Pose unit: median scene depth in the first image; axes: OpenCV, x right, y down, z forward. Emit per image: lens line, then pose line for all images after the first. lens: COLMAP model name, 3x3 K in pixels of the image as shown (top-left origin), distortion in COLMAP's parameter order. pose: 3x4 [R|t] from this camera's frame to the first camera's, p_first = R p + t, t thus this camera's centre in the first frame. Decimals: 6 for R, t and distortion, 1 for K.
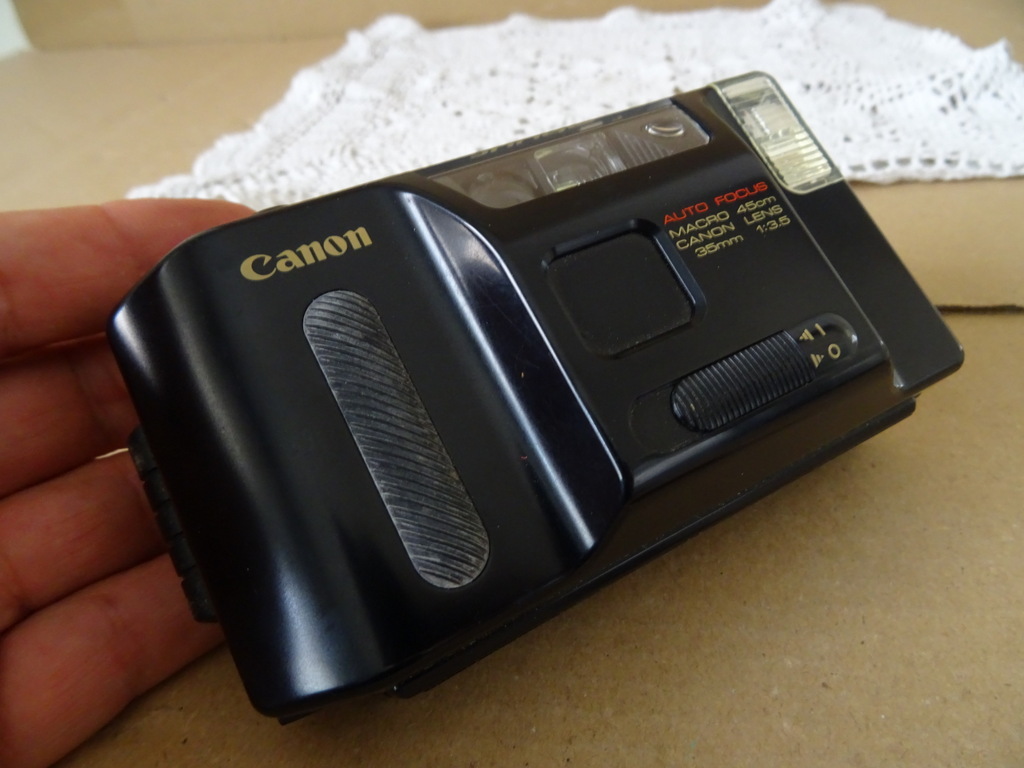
lens RADIAL K [[728.6, 0, 511.8], [0, 728.6, 386.5], [0, 0, 1]] dist [0.005441, -0.029232]
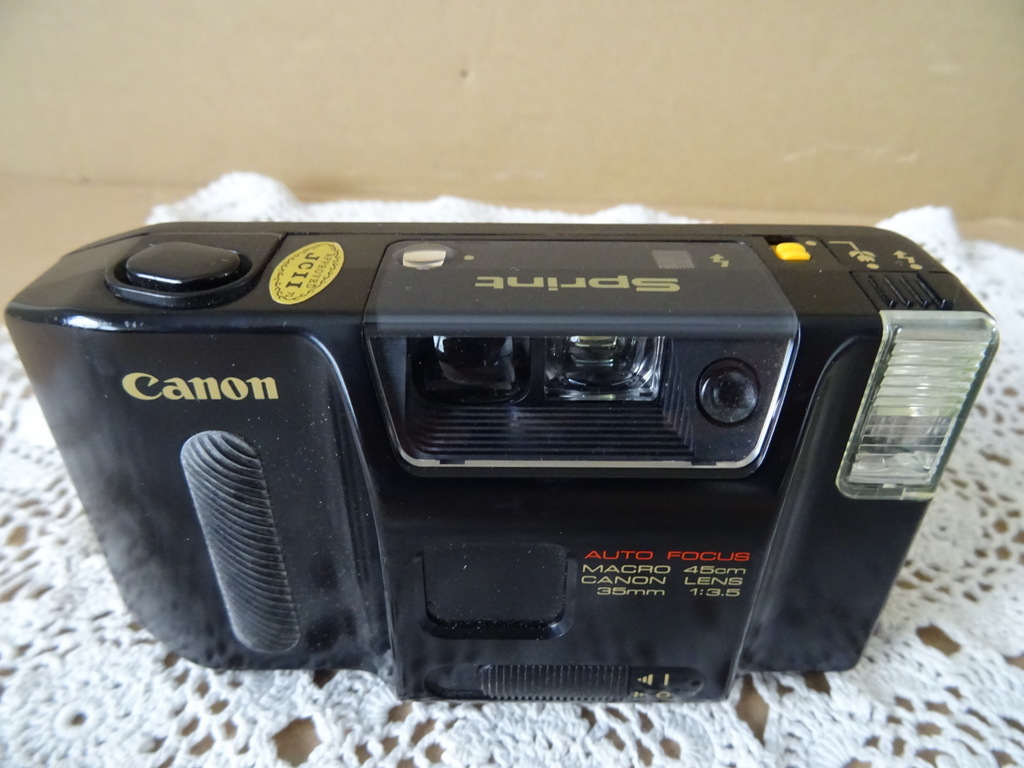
lens RADIAL K [[728.6, 0, 515.7], [0, 728.6, 385.8], [0, 0, 1]] dist [0.005441, -0.029232]
pose [[0.854372, 0.515279, 0.067359, -0.019716], [-0.374992, 0.521582, 0.766377, -0.942259], [0.359765, -0.680029, 0.638850, 0.559588]]
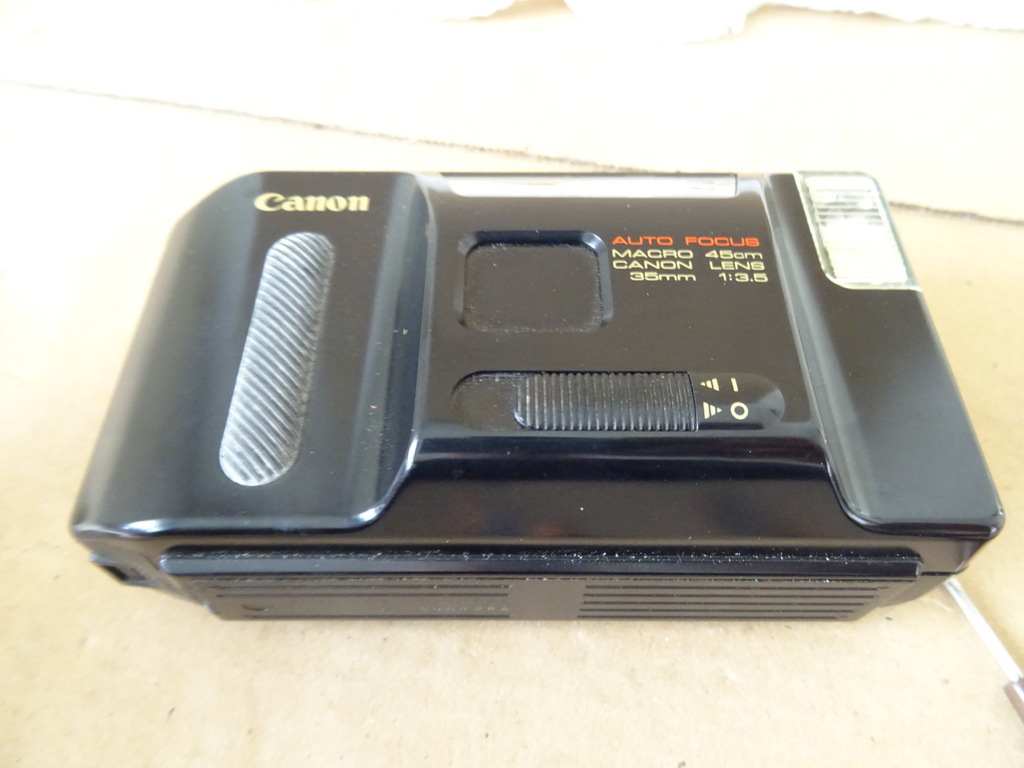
lens RADIAL K [[728.6, 0, 514.4], [0, 728.6, 382.7], [0, 0, 1]] dist [0.005441, -0.029232]
pose [[0.858763, 0.264952, -0.438550, 0.562556], [-0.366837, 0.915493, -0.165236, 0.148687], [0.357710, 0.302775, 0.883386, 0.163246]]
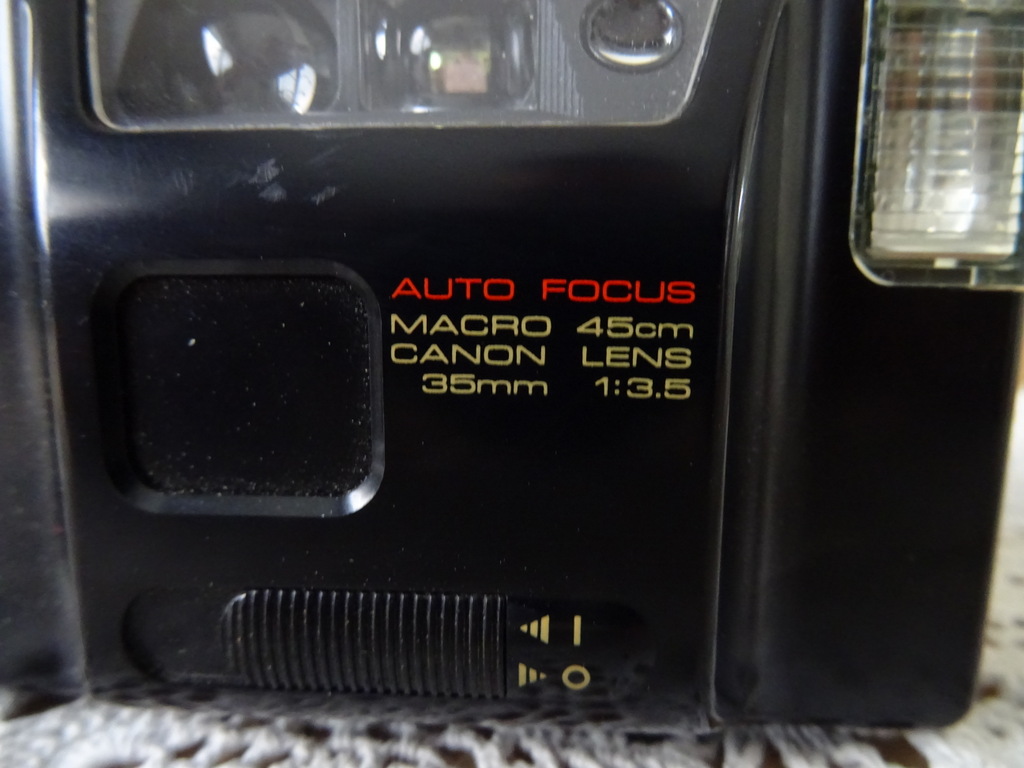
lens RADIAL K [[728.6, 0, 506.9], [0, 728.6, 387.1], [0, 0, 1]] dist [0.005441, -0.029232]
pose [[0.841425, 0.500261, -0.204310, 0.394103], [-0.342211, 0.785918, 0.515000, -0.440294], [0.418205, -0.363417, 0.832486, 0.614566]]
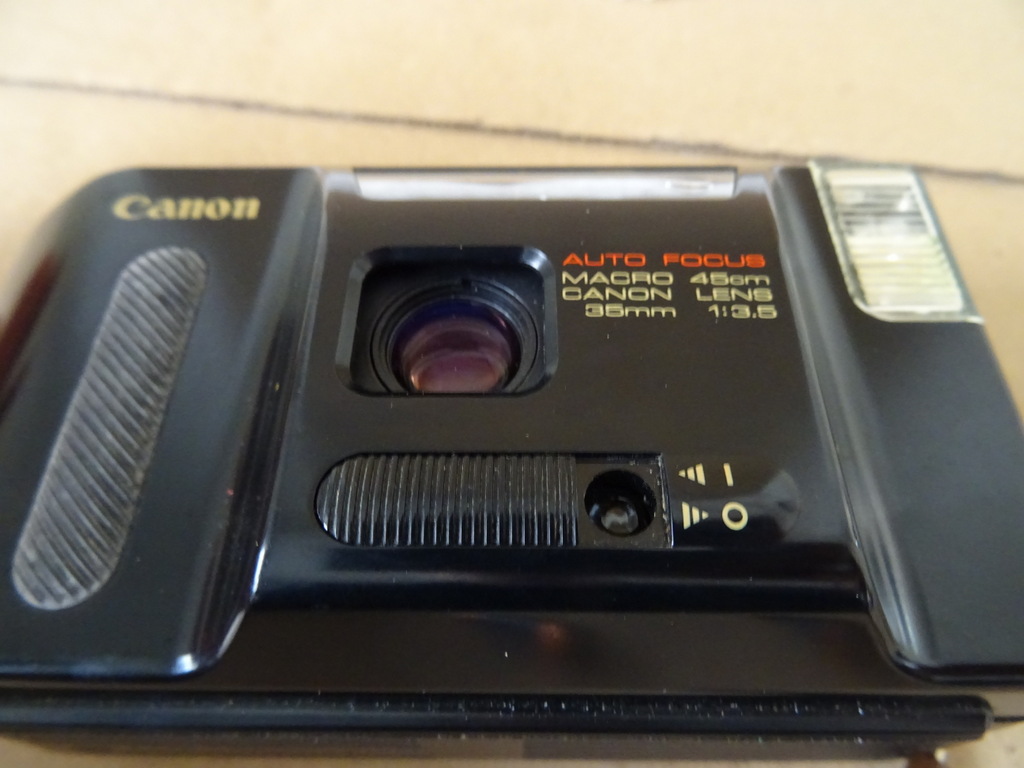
lens RADIAL K [[728.6, 0, 514.5], [0, 728.6, 382.7], [0, 0, 1]] dist [0.005441, -0.029232]
pose [[0.853721, 0.265791, -0.447789, 0.508239], [-0.367065, 0.917113, -0.155454, 0.006654], [0.369355, 0.297082, 0.880522, 0.400493]]
